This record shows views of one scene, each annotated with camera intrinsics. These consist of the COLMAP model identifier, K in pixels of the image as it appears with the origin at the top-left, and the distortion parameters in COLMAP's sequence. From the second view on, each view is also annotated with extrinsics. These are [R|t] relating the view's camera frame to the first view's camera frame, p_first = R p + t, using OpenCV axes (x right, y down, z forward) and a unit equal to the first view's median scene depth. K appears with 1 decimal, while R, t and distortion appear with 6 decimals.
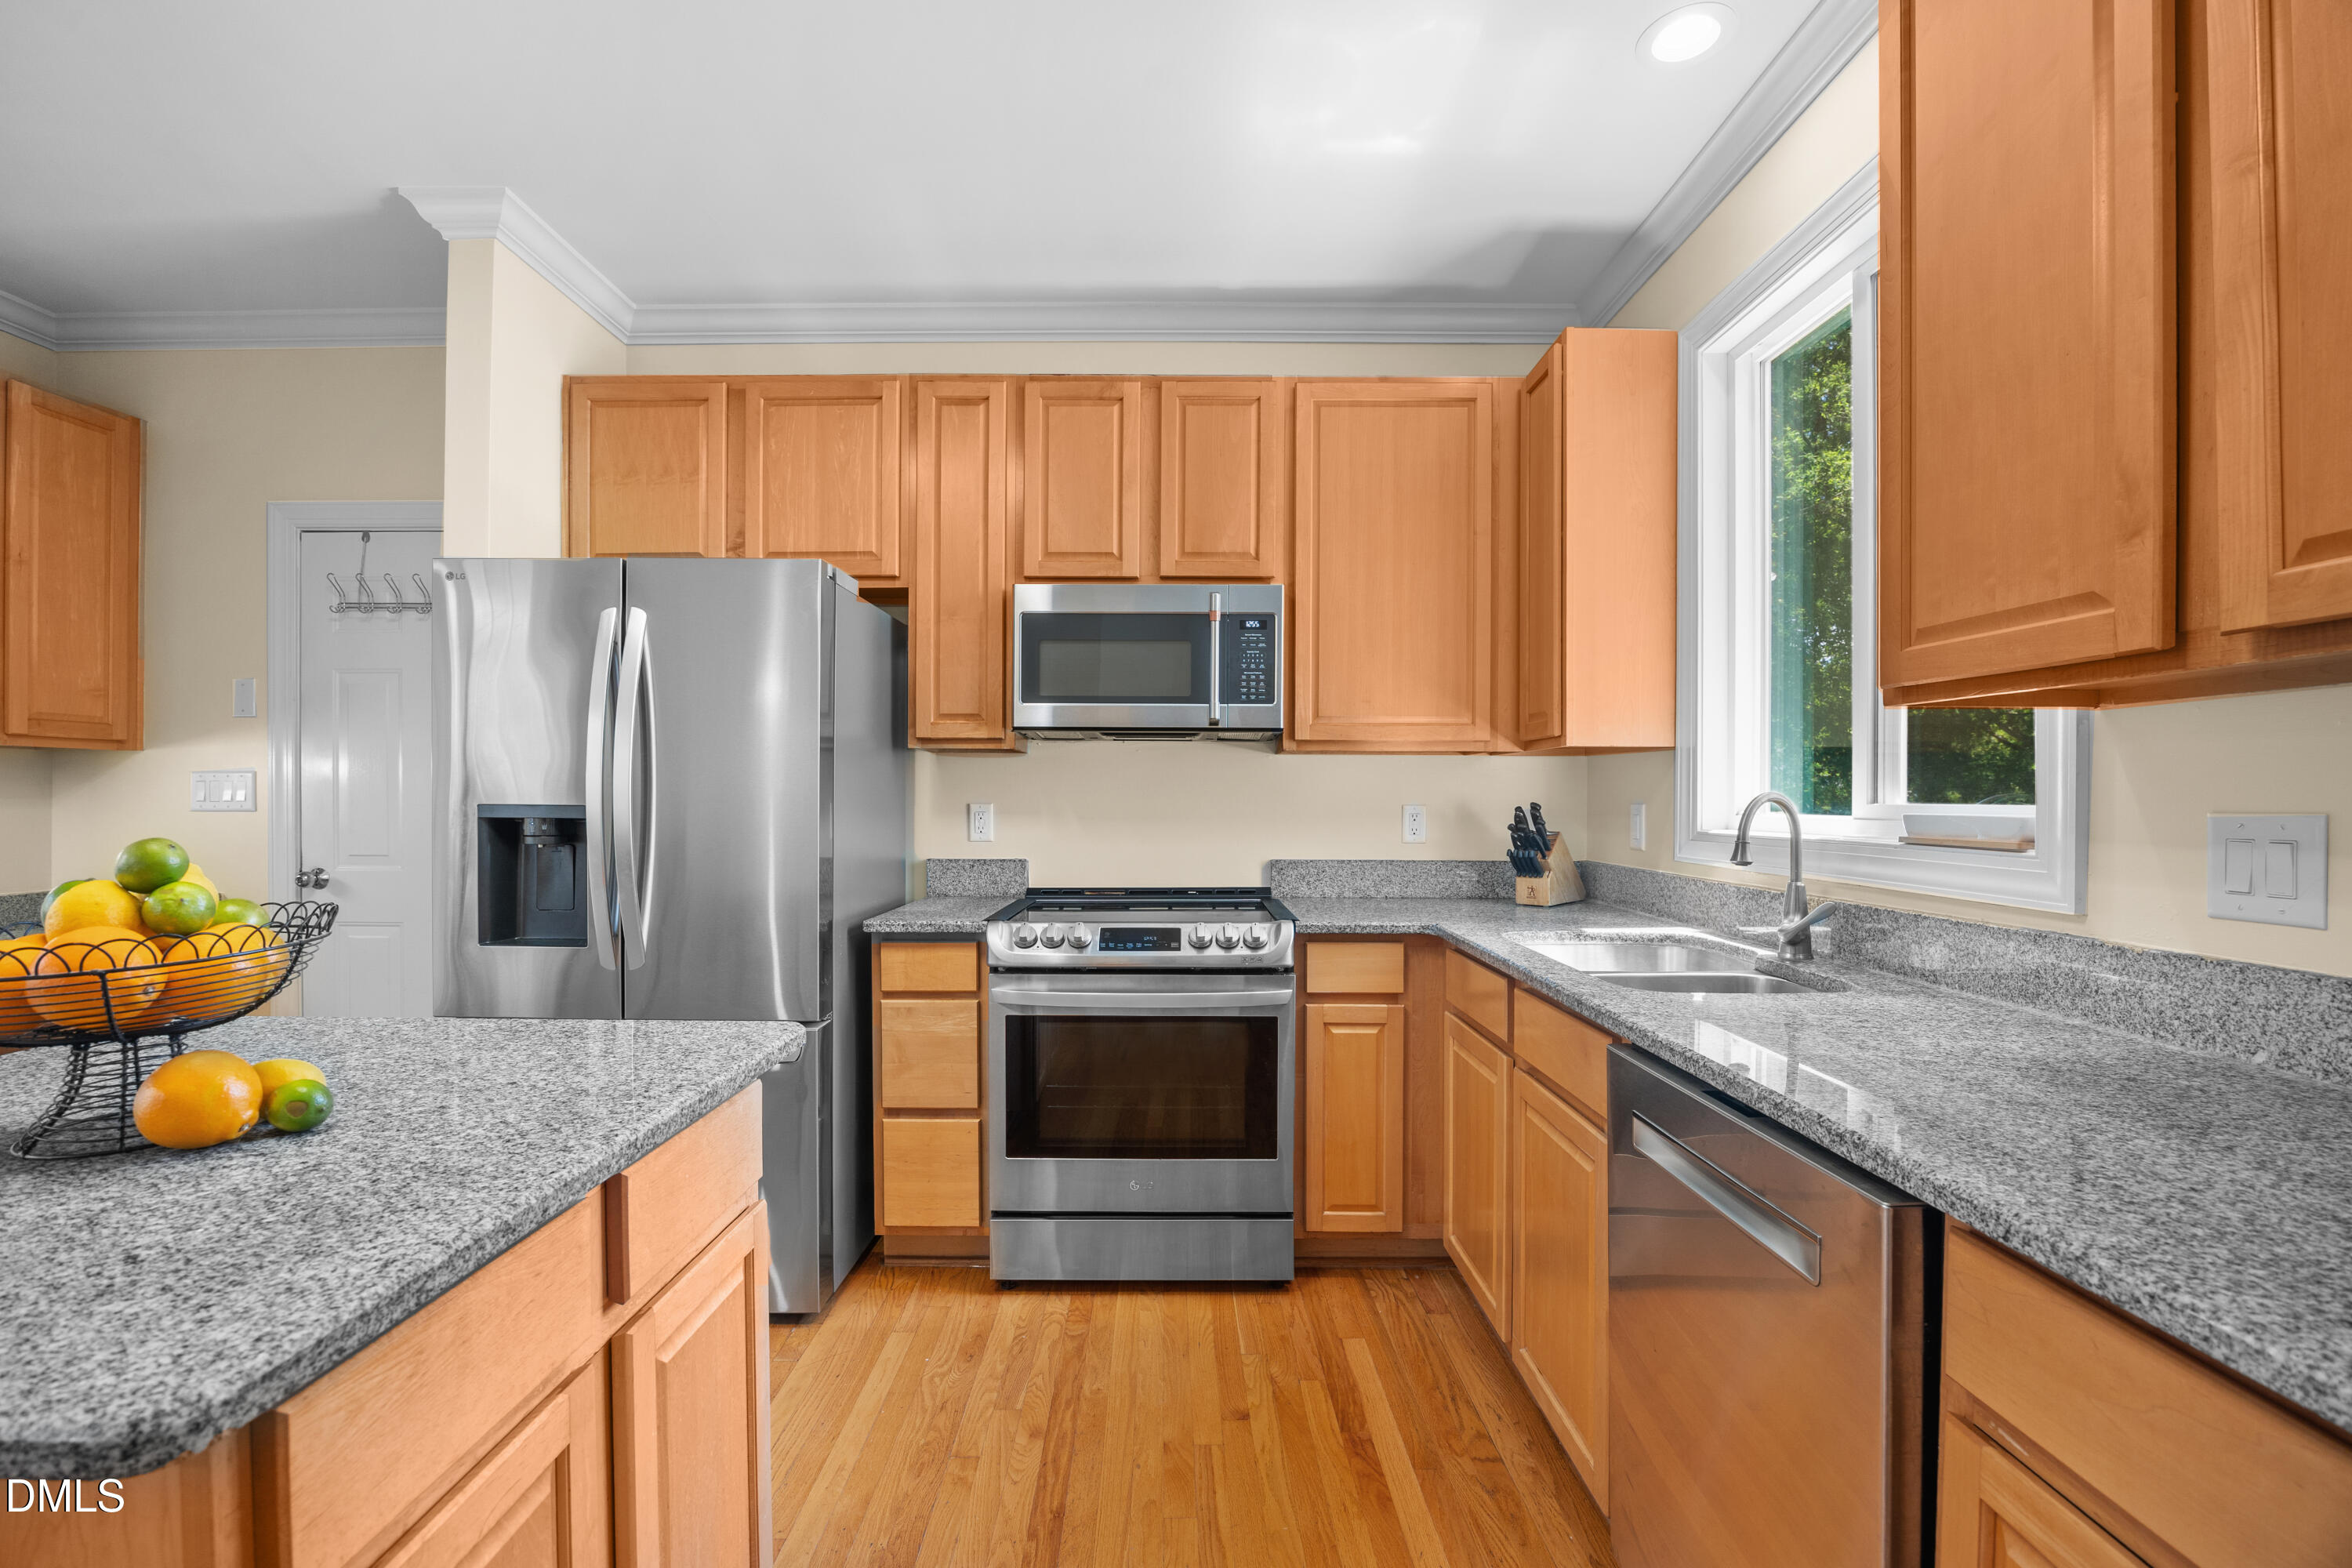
lens RADIAL K [[998.0, 0, 1194.7], [0, 998.0, 809.0], [0, 0, 1]] dist [-0.013691, 0.000106]
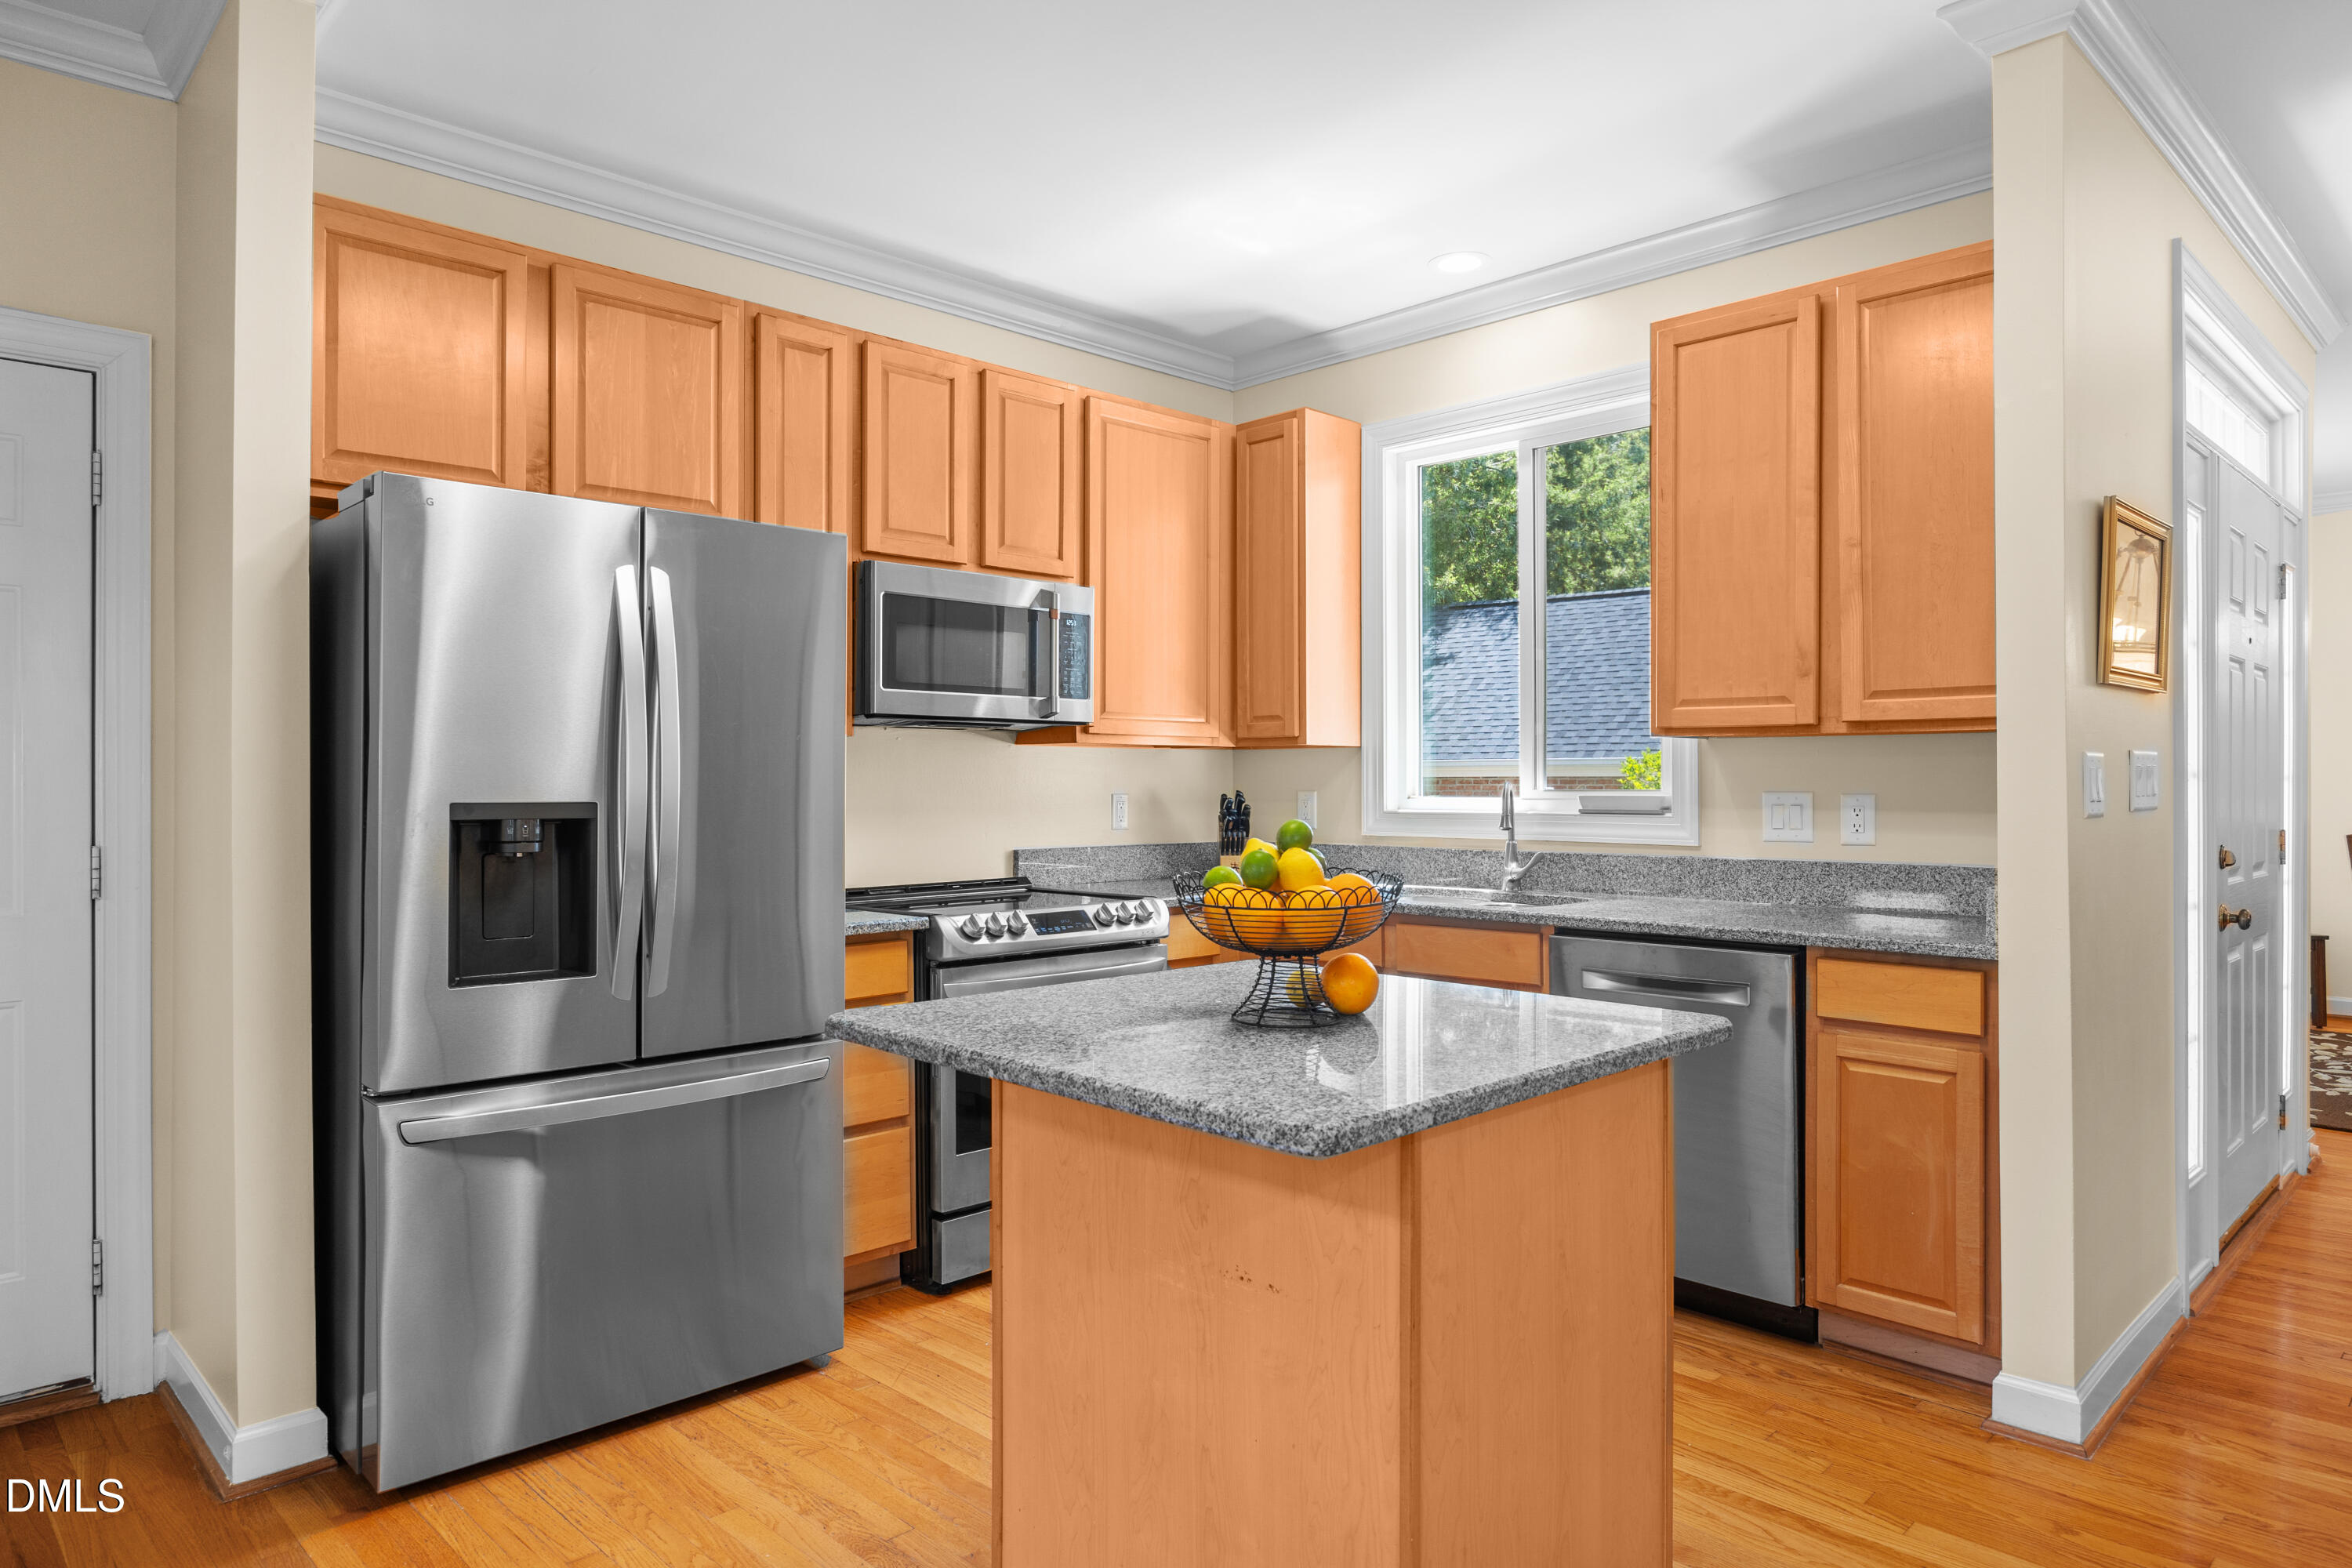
lens RADIAL K [[1392.2, 0, 1176.0], [0, 1392.2, 784.0], [0, 0, 1]] dist [-0.000894, -0.000225]
pose [[0.725853, -0.002235, 0.687847, -0.936018], [0.011372, 0.999897, -0.008751, -0.001256], [-0.687756, 0.014174, 0.725803, -0.149876]]
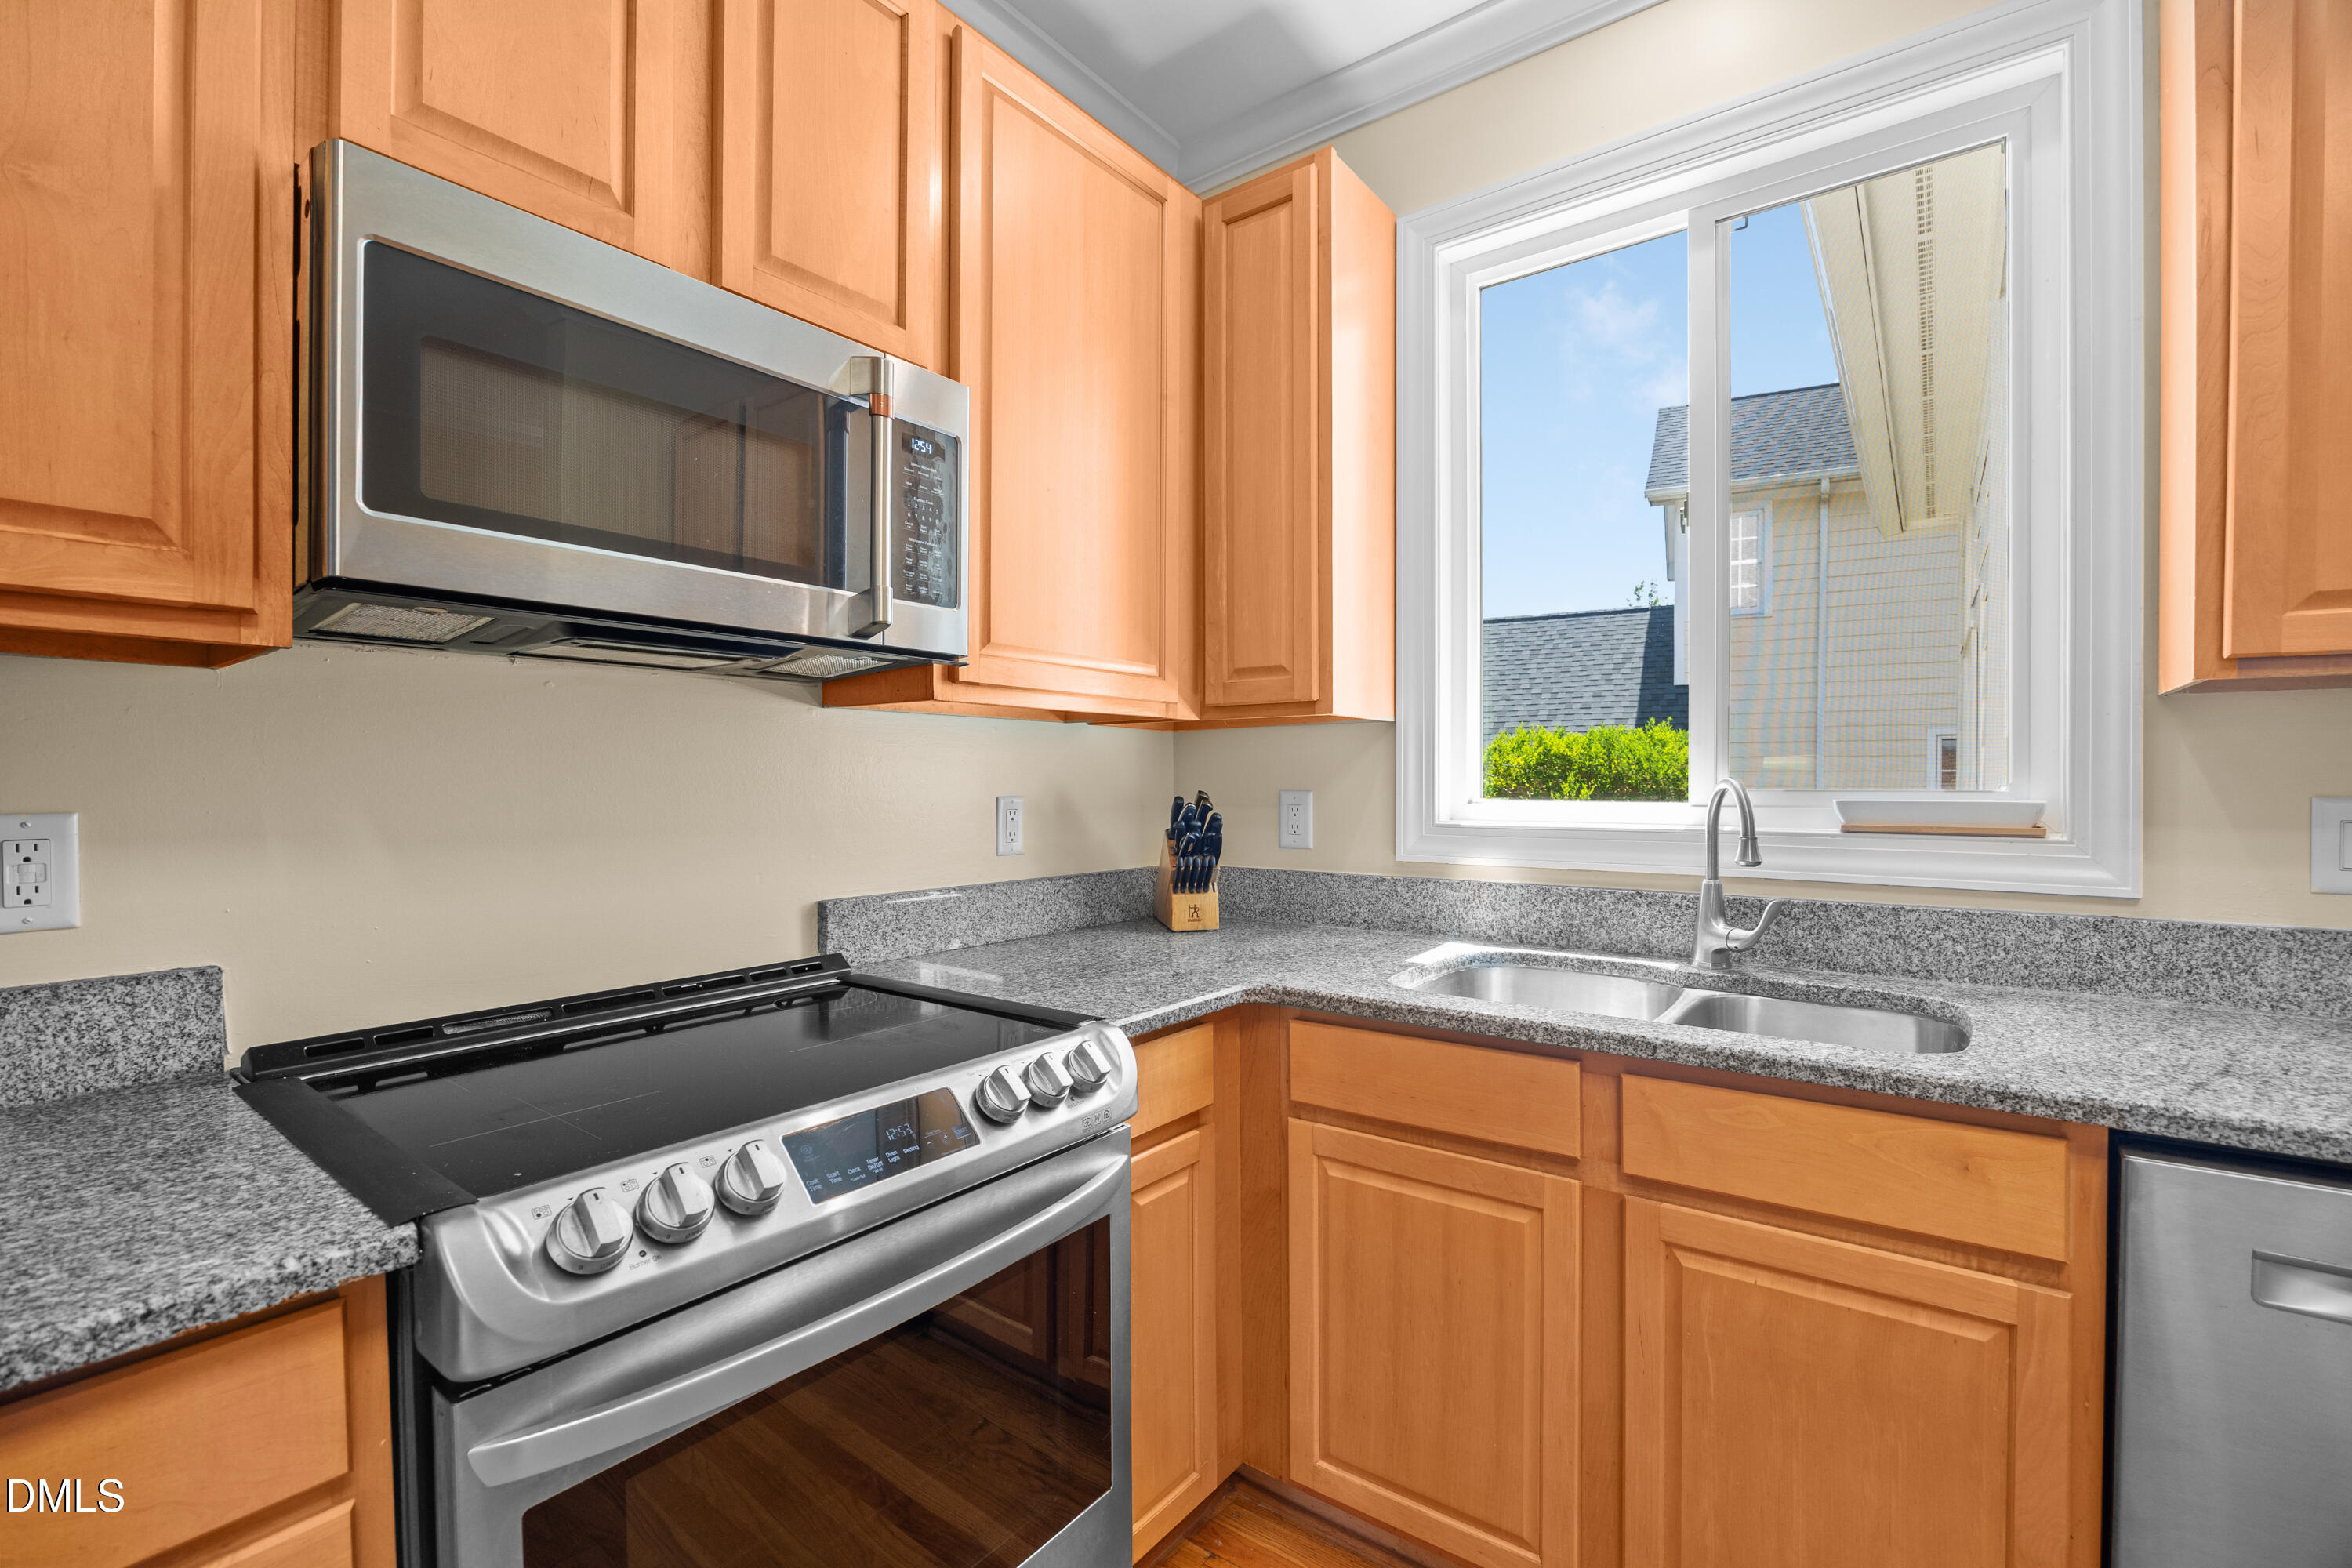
lens RADIAL K [[1010.6, 0, 1172.8], [0, 1010.6, 791.9], [0, 0, 1]] dist [-0.013445, 0.000281]
pose [[0.617602, -0.010904, 0.786415, -0.289656], [0.012585, 0.999913, 0.003981, -0.010337], [-0.786390, 0.007438, 0.617686, 0.624351]]
